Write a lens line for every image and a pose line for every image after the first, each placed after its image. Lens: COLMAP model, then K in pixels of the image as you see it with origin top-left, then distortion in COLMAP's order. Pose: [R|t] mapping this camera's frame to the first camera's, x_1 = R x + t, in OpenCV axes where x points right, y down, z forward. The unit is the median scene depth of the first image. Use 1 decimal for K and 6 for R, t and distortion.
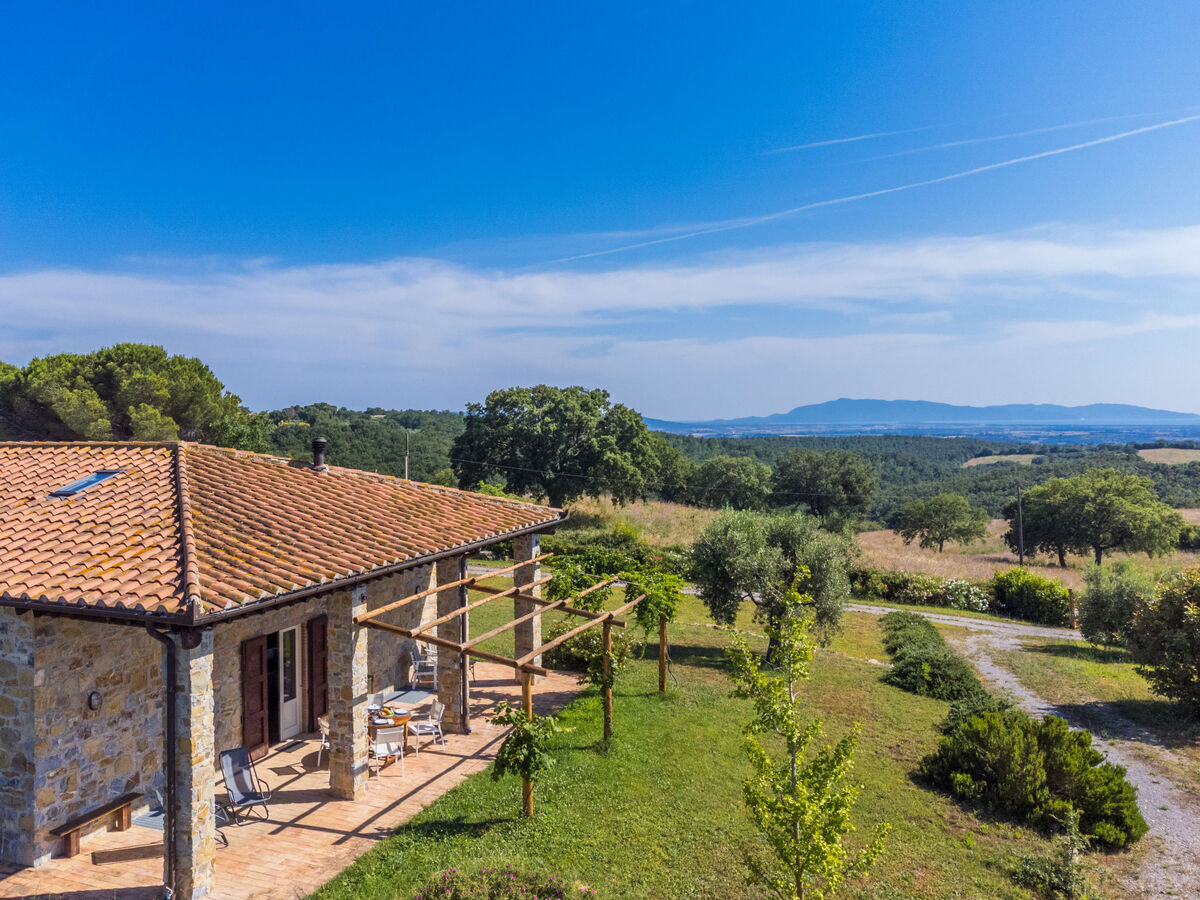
lens RADIAL K [[1000.1, 0, 551.9], [0, 1000.1, 403.3], [0, 0, 1]] dist [0.004285, 0.010105]
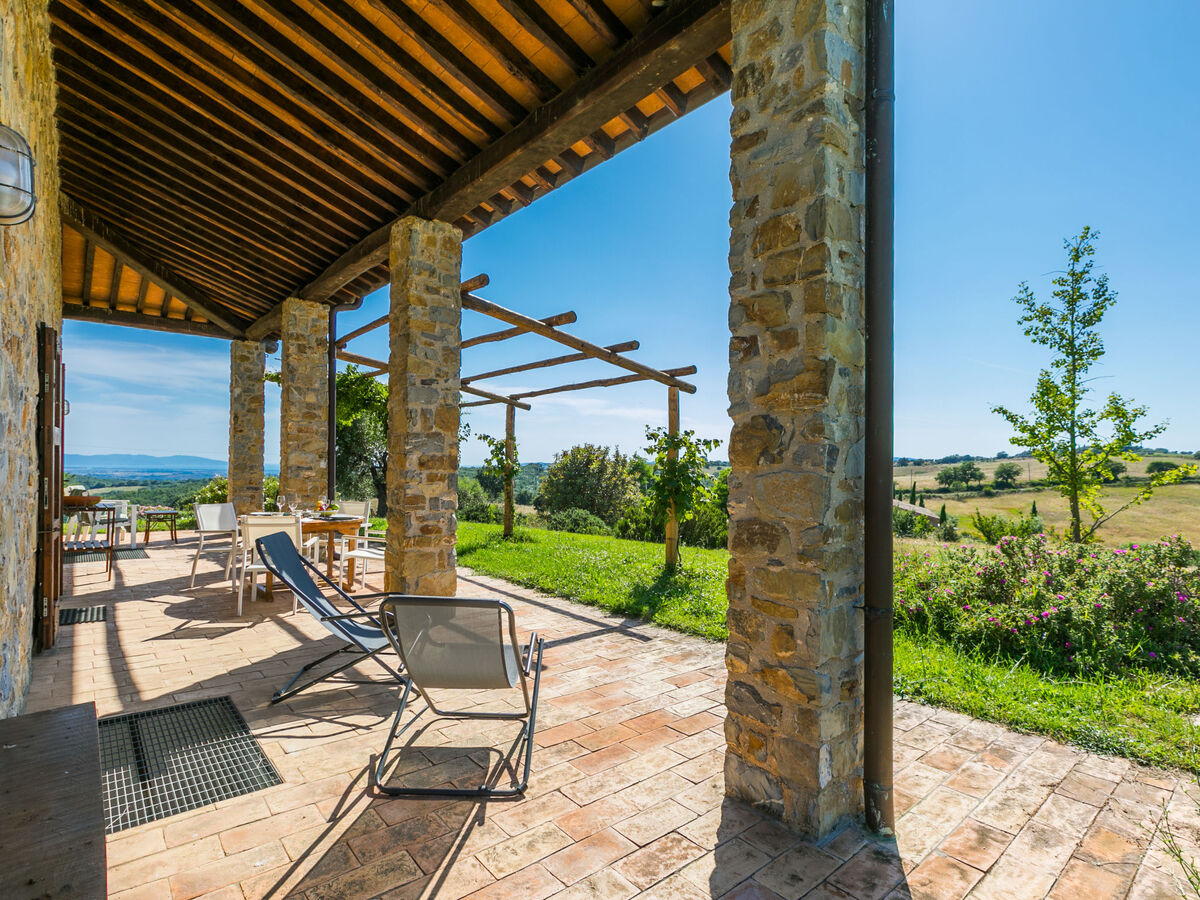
lens RADIAL K [[603.6, 0, 597.7], [0, 603.6, 459.1], [0, 0, 1]] dist [0.004129, 0.000668]
pose [[0.461250, 0.023382, 0.886962, -0.443147], [-0.031902, 0.999443, -0.009757, 0.306137], [-0.886697, -0.023796, 0.461739, 0.768636]]
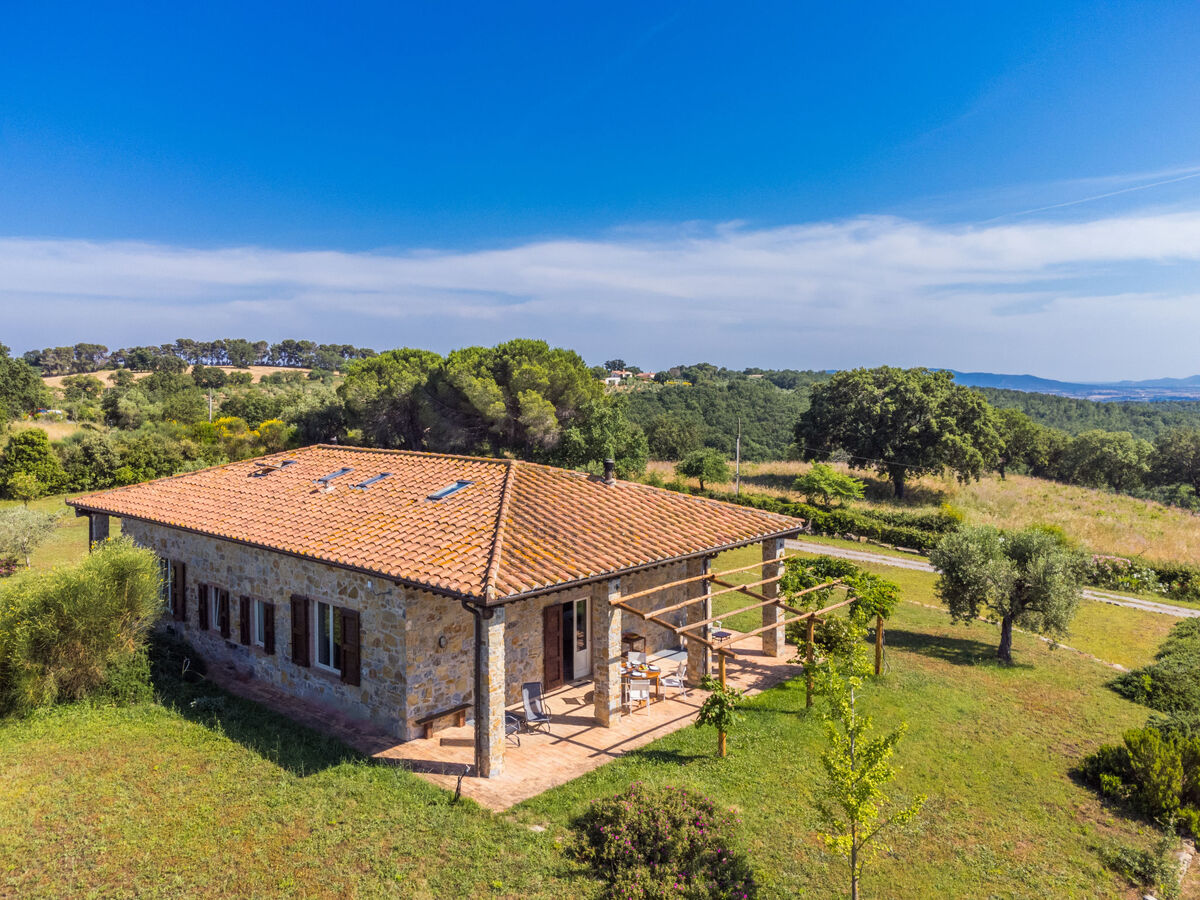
lens RADIAL K [[942.4, 0, 602.4], [0, 942.4, 390.6], [0, 0, 1]] dist [0.002193, -0.009679]
pose [[0.943960, 0.016828, -0.329632, 0.223267], [-0.007421, 0.999529, 0.029777, -0.122267], [0.329978, -0.025662, 0.943640, -0.253246]]
